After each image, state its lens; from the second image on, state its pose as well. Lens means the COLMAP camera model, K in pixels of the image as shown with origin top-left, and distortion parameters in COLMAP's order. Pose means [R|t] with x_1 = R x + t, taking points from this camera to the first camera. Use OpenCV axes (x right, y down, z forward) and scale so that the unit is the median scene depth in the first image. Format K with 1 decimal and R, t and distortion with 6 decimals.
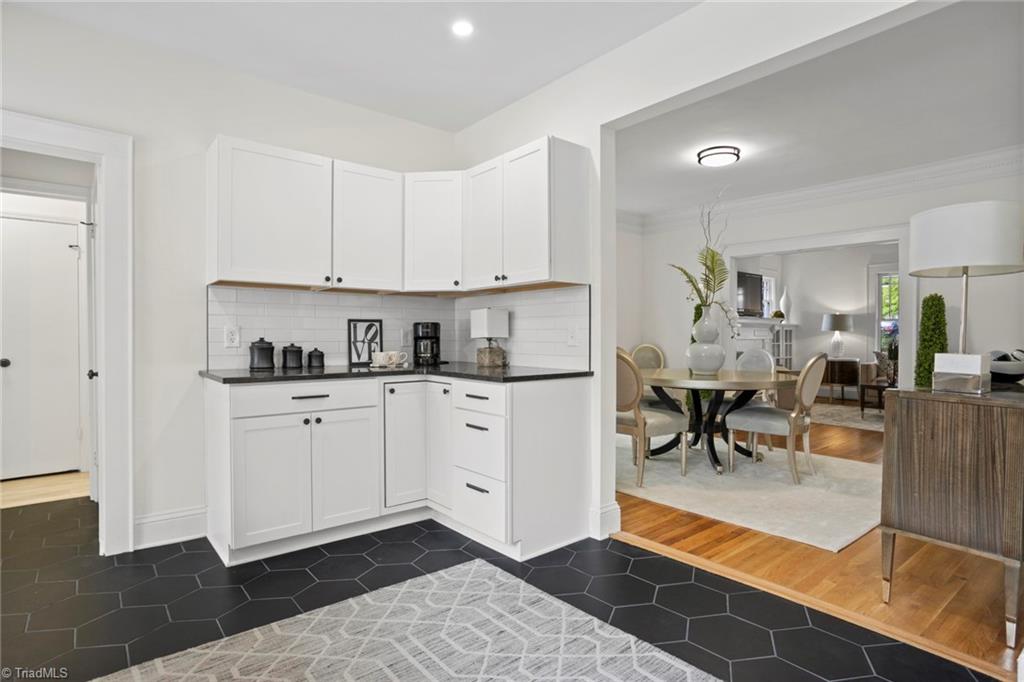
lens RADIAL K [[548.7, 0, 509.9], [0, 548.7, 336.3], [0, 0, 1]] dist [-0.006735, 0.003926]
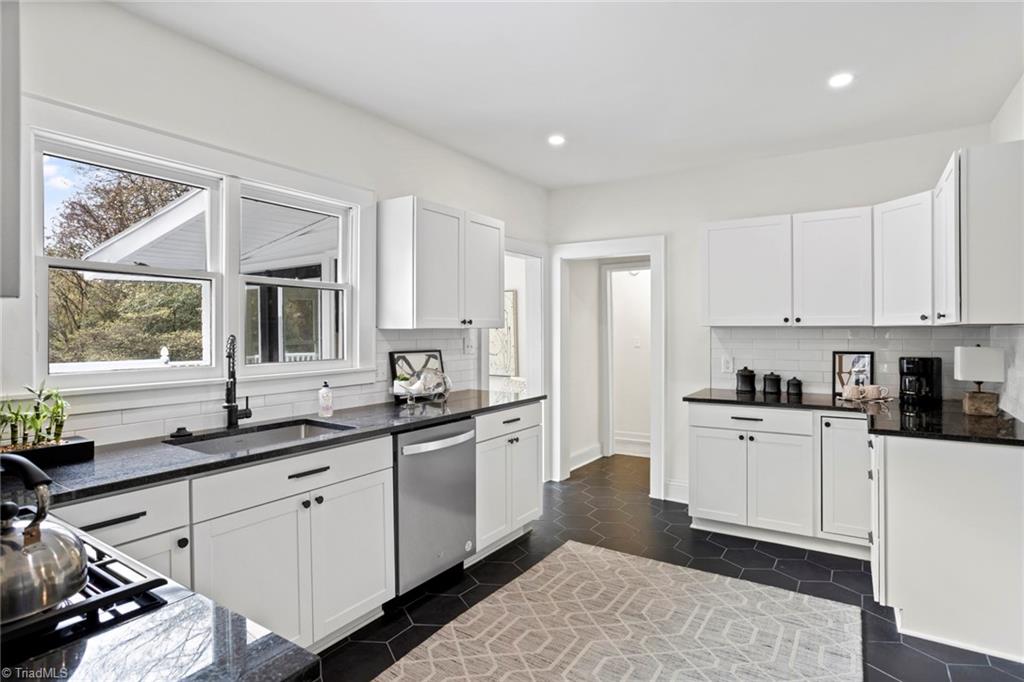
lens RADIAL K [[548.7, 0, 503.8], [0, 548.7, 333.1], [0, 0, 1]] dist [-0.006735, 0.003926]
pose [[0.299455, 0.002346, -0.954107, 0.591284], [0.005216, 0.999978, 0.004096, -0.083191], [0.954096, -0.006203, 0.299436, 0.078978]]
